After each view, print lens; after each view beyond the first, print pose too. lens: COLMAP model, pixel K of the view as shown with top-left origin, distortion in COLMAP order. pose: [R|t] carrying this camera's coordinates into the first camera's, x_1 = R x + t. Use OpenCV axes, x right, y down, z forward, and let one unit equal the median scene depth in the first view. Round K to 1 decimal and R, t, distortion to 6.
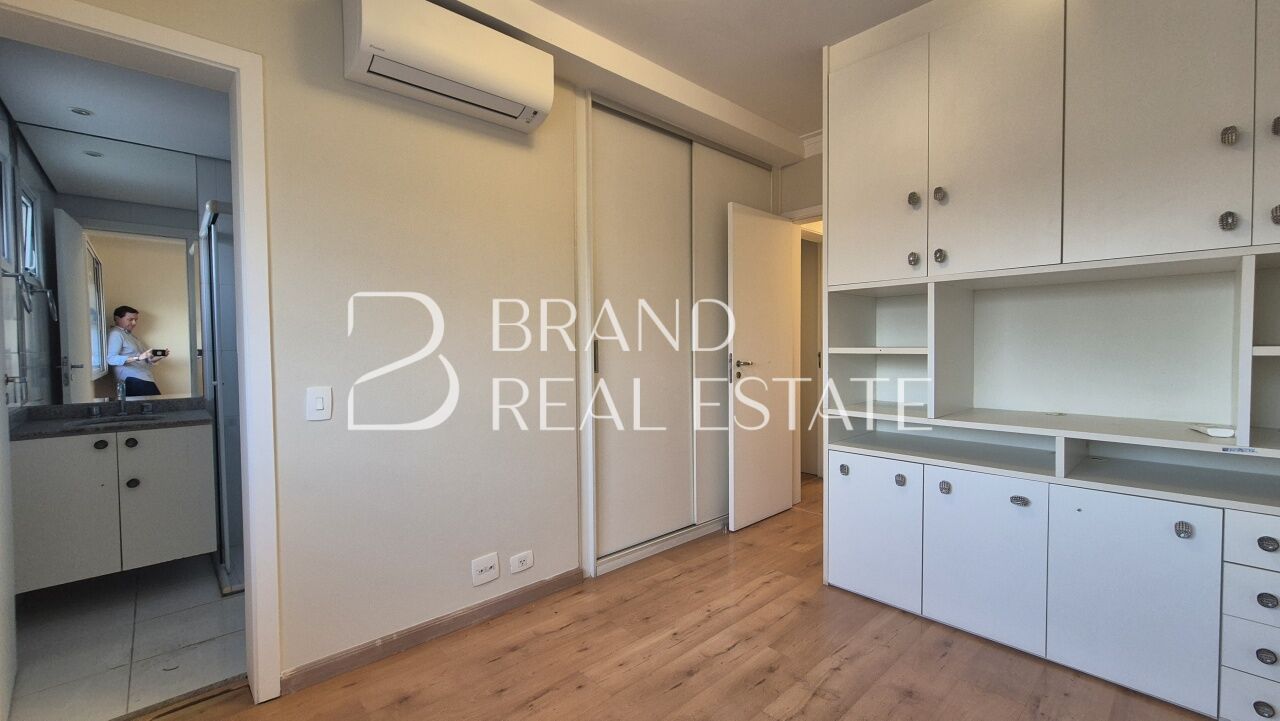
lens RADIAL K [[526.2, 0, 648.1], [0, 526.2, 366.3], [0, 0, 1]] dist [0.005672, -0.001909]
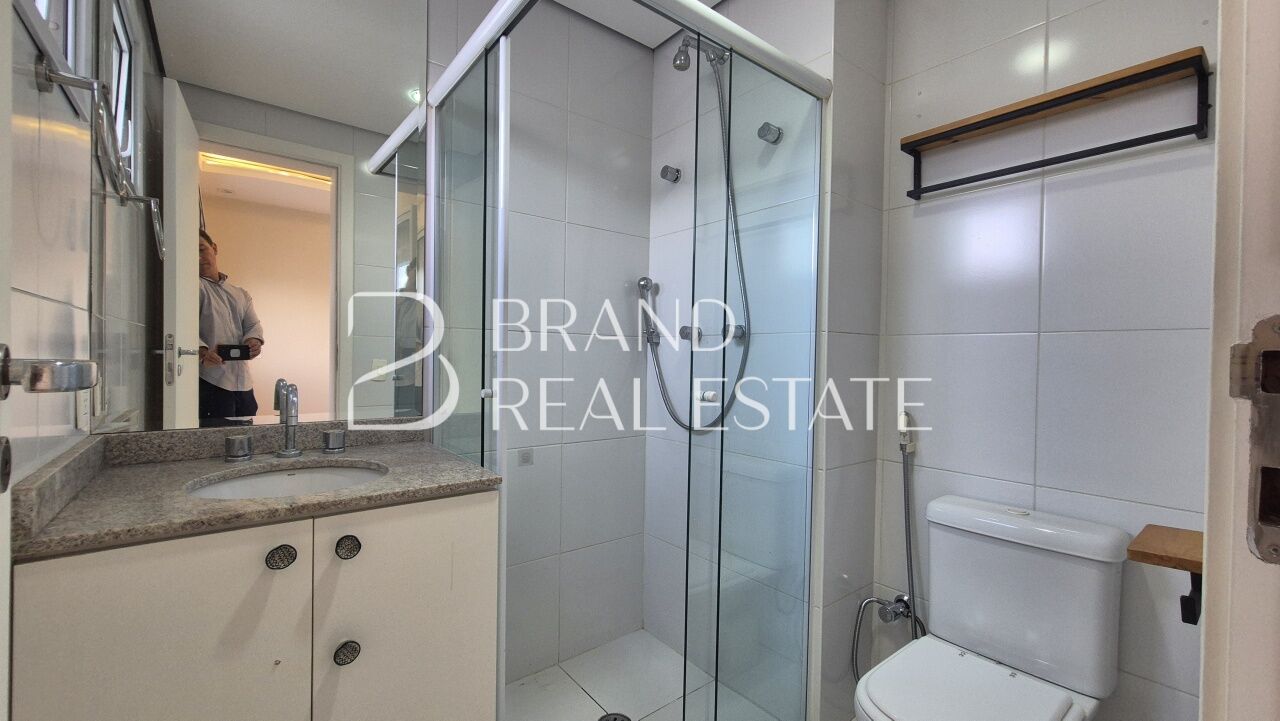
lens RADIAL K [[526.2, 0, 635.6], [0, 526.2, 360.9], [0, 0, 1]] dist [0.005672, -0.001909]
pose [[0.996142, 0.023012, -0.084680, -0.642915], [-0.024555, 0.999550, -0.017234, 0.009455], [0.084245, 0.019246, 0.996259, 0.550277]]
